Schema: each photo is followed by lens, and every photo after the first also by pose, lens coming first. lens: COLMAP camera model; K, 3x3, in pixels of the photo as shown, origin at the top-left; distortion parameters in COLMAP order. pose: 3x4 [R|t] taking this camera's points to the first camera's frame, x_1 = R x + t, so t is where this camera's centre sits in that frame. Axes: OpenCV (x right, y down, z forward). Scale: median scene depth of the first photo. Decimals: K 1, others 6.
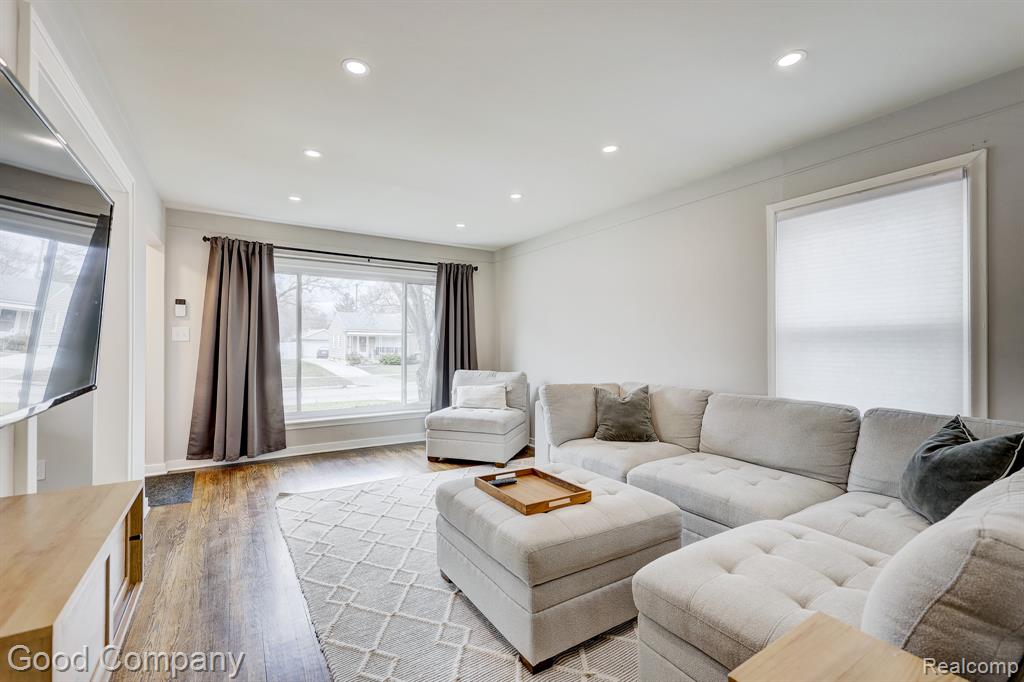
lens RADIAL K [[441.4, 0, 512.0], [0, 441.4, 341.0], [0, 0, 1]] dist [0.001696, -0.000051]
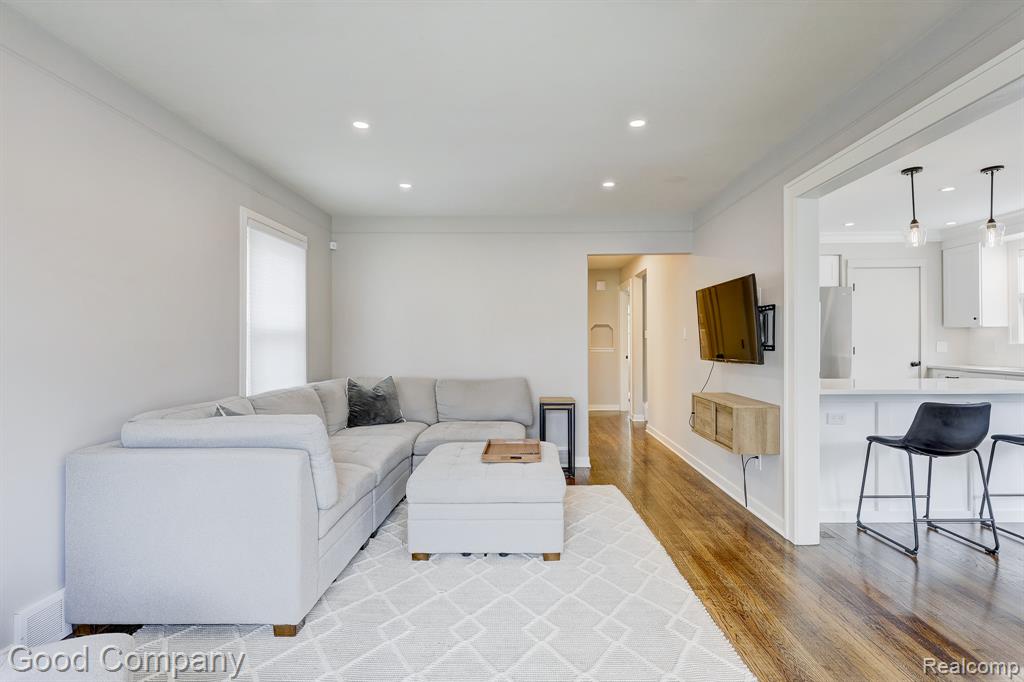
lens RADIAL K [[493.6, 0, 526.3], [0, 493.6, 341.3], [0, 0, 1]] dist [0.001292, 0.000113]
pose [[-0.840818, 0.001099, 0.541317, -0.384201], [-0.001574, 0.999989, -0.004475, 0.000754], [-0.541316, -0.004615, -0.840807, 1.085060]]
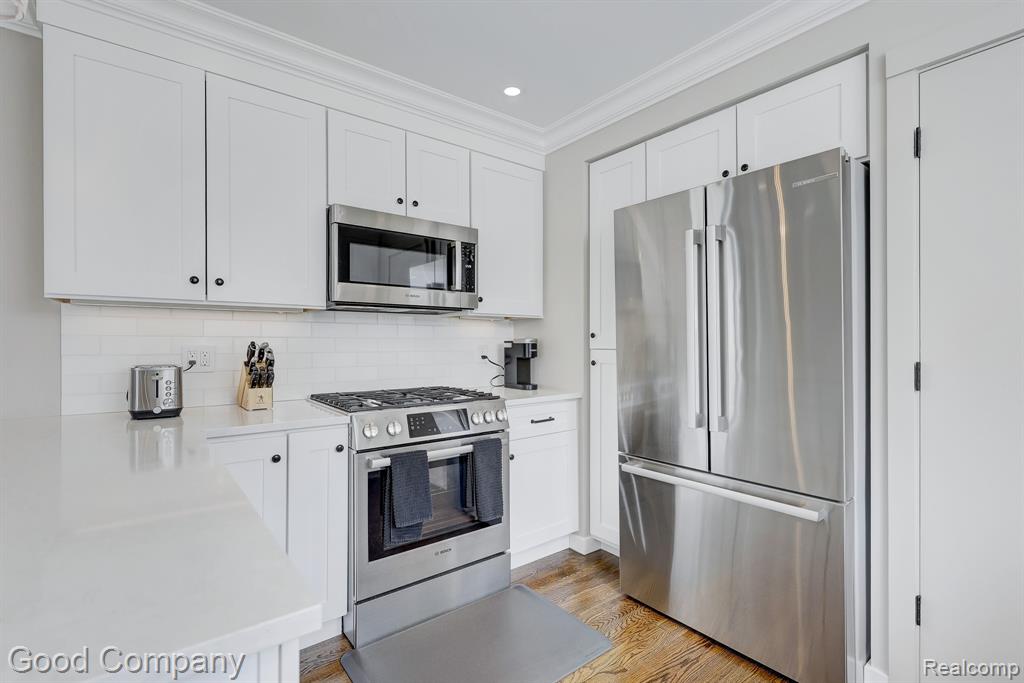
lens RADIAL K [[471.0, 0, 509.0], [0, 471.0, 344.0], [0, 0, 1]] dist [0.001920, 0.000224]
pose [[-0.085892, -0.004823, 0.996293, -0.725735], [-0.009188, 0.999950, 0.004049, -0.003242], [-0.996262, -0.008806, -0.085932, -0.184411]]
